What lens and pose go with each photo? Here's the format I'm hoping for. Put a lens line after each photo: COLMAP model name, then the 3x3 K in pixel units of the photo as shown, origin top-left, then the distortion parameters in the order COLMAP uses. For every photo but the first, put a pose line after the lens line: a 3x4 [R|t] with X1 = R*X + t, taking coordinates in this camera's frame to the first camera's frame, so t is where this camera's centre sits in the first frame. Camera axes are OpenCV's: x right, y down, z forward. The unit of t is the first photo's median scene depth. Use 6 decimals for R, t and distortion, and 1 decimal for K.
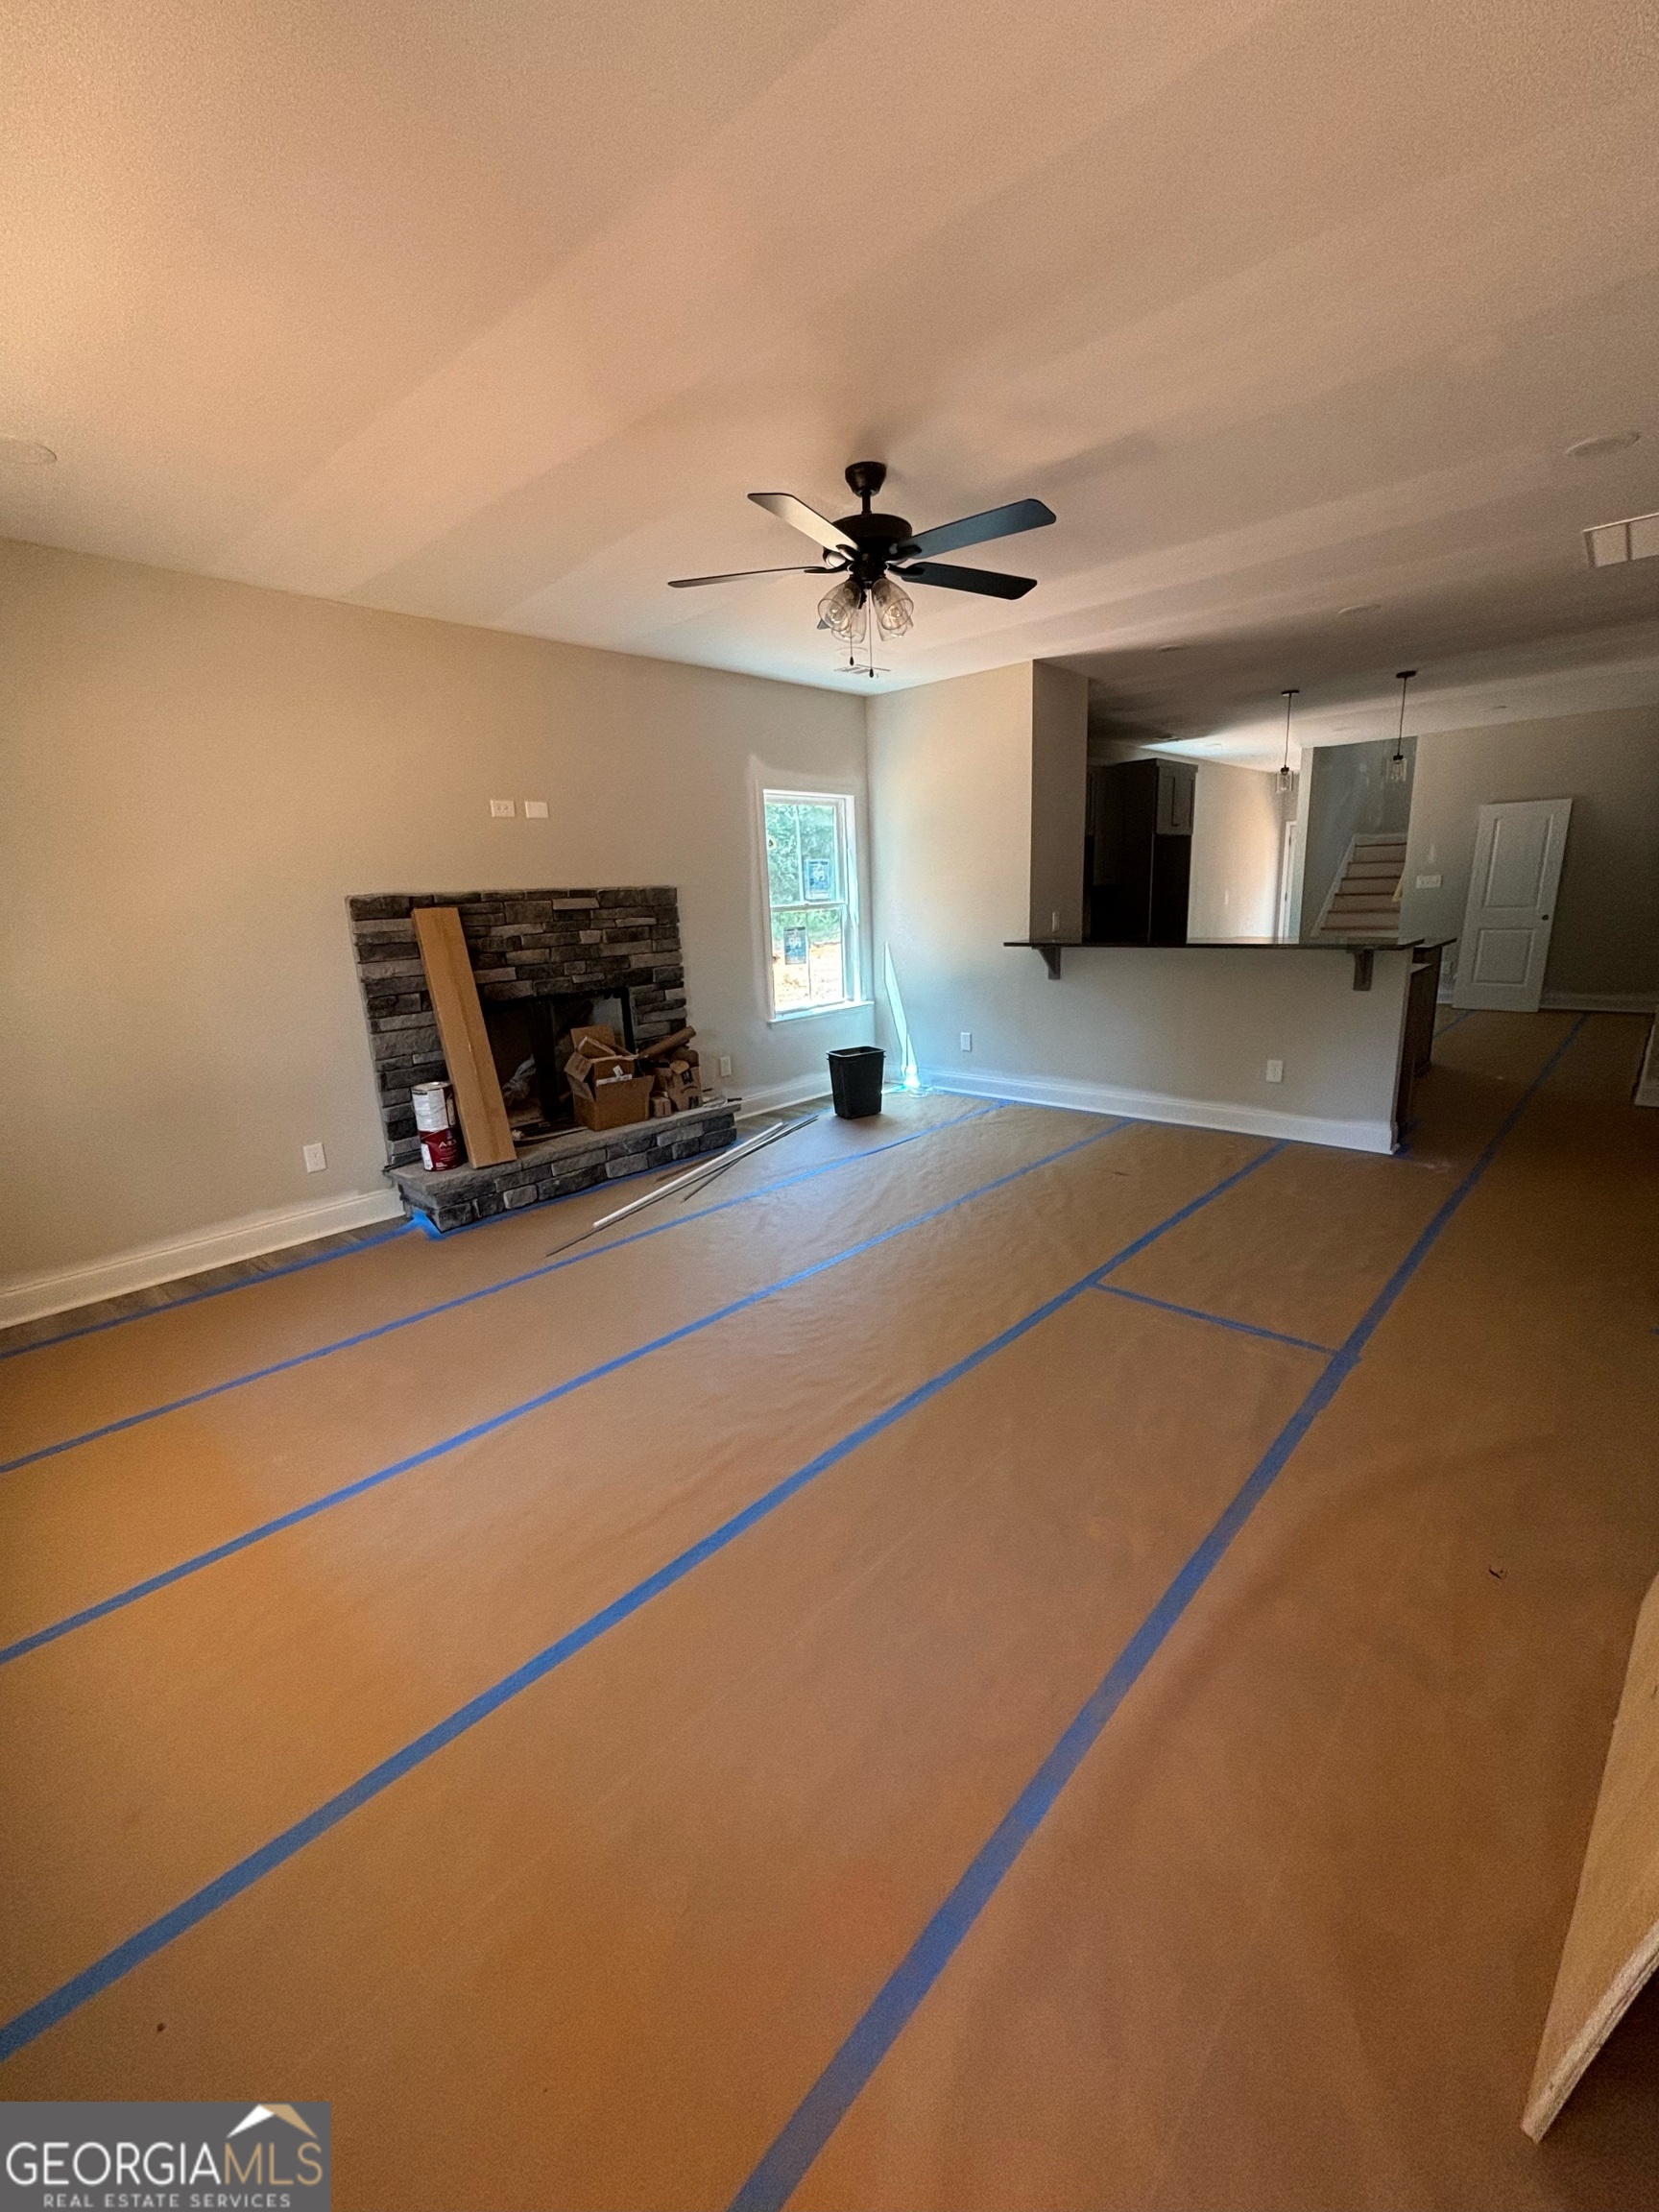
lens RADIAL K [[903.4, 0, 829.4], [0, 903.4, 1112.9], [0, 0, 1]] dist [0.001156, -0.000189]
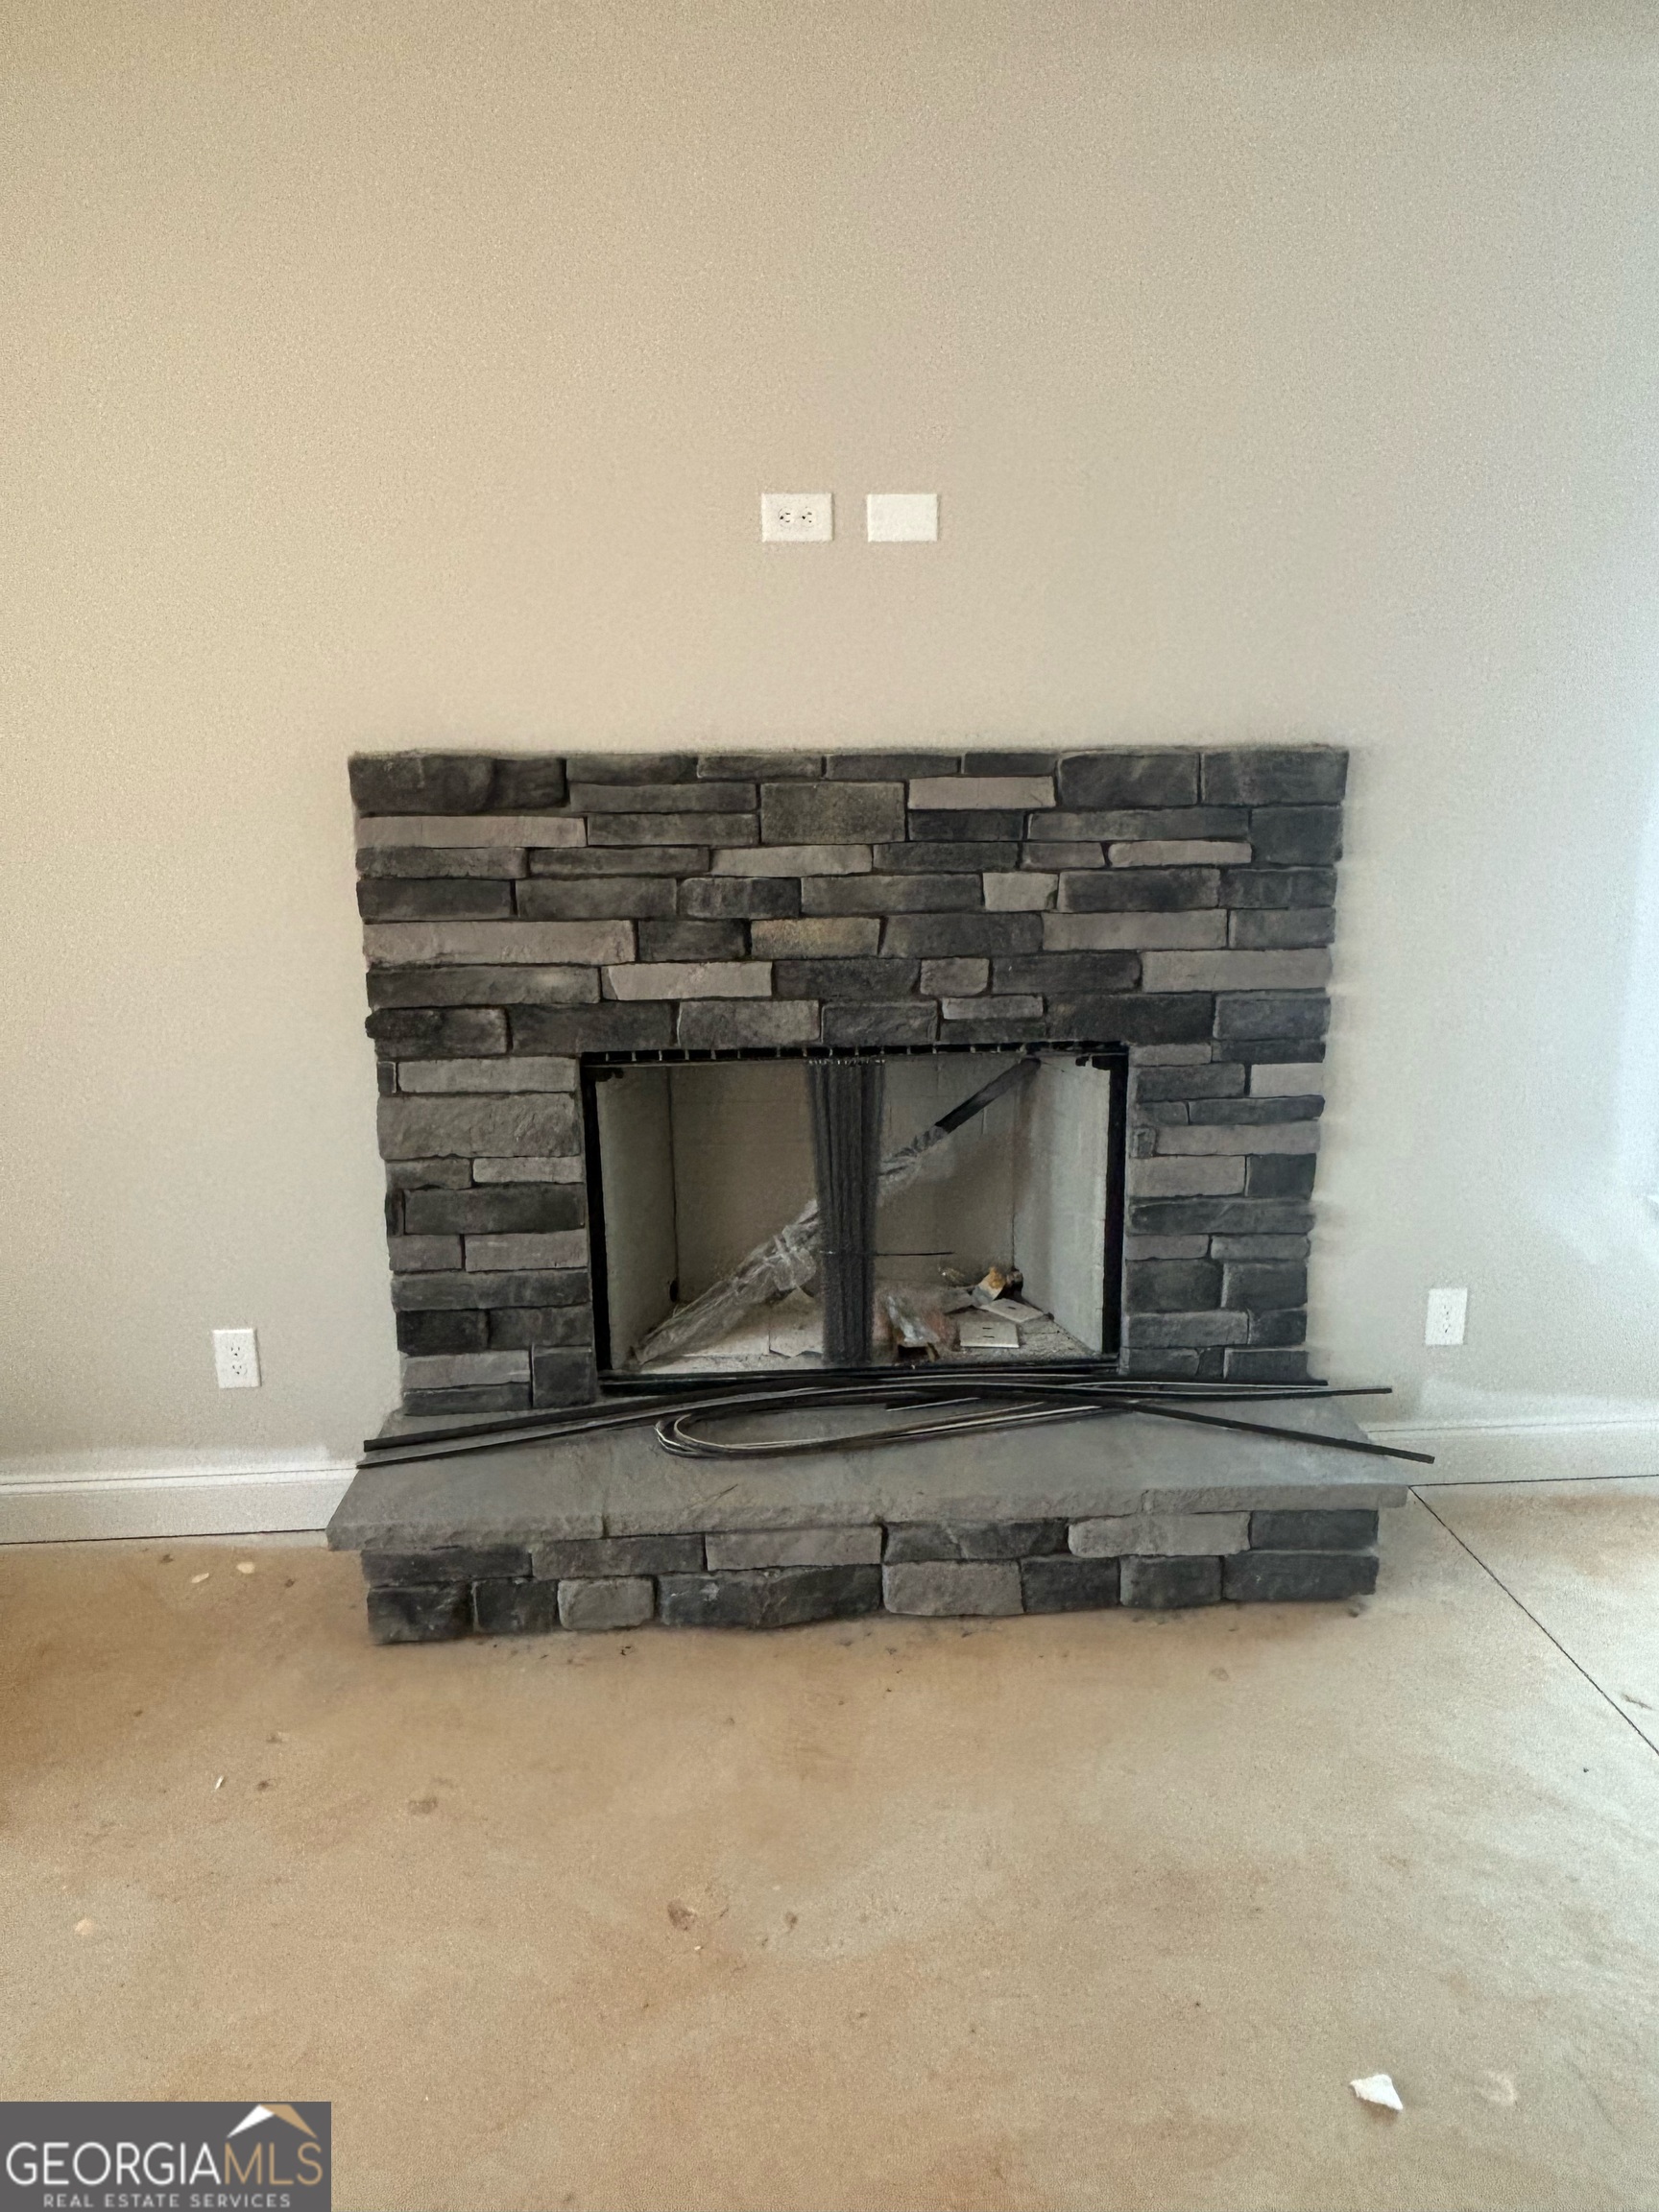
lens RADIAL K [[1414.5, 0, 823.8], [0, 1414.5, 1106.4], [0, 0, 1]] dist [0.054132, -0.000323]
pose [[0.726844, 0.177633, -0.663433, 0.054719], [-0.183481, 0.981087, 0.061665, -0.136079], [0.661840, 0.076906, 0.745690, 0.562316]]
